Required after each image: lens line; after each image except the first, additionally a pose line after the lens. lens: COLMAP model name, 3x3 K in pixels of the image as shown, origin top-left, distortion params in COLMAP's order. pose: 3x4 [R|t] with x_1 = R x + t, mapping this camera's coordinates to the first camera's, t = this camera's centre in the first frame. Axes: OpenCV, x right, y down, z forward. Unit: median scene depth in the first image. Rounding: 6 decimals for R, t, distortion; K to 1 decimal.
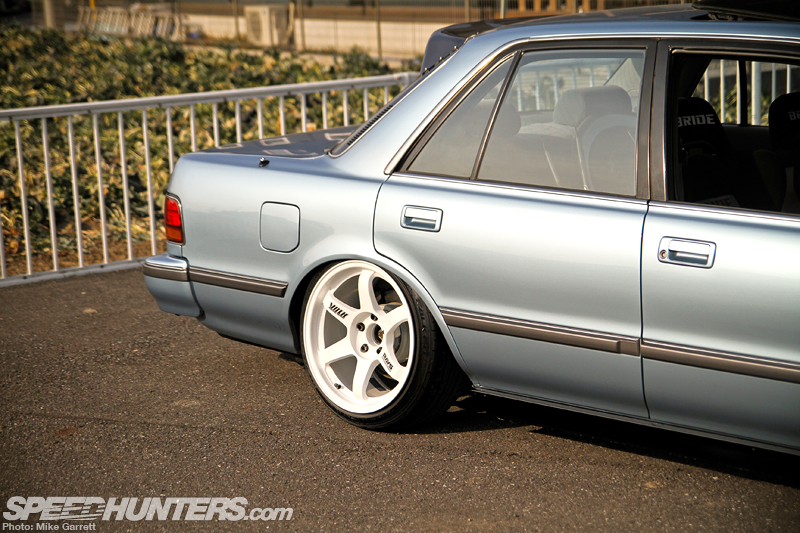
lens RADIAL K [[1795.1, 0, 399.9], [0, 1795.1, 270.4], [0, 0, 1]] dist [0.360268, 0.000000]
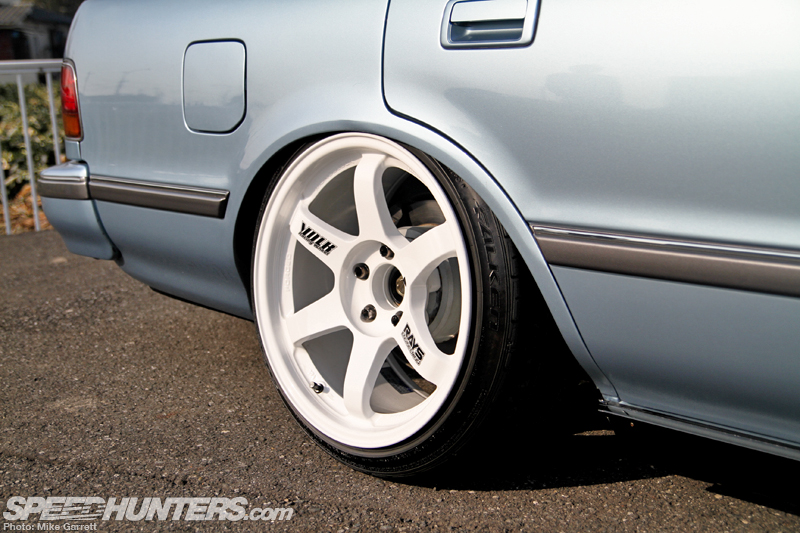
lens RADIAL K [[1086.2, 0, 397.4], [0, 1086.2, 262.2], [0, 0, 1]] dist [0.118540, 0.000000]
pose [[0.999337, 0.000490, -0.036392, -0.000503], [-0.000222, 0.999973, 0.007362, 0.026713], [0.036394, -0.007349, 0.999310, 0.697269]]
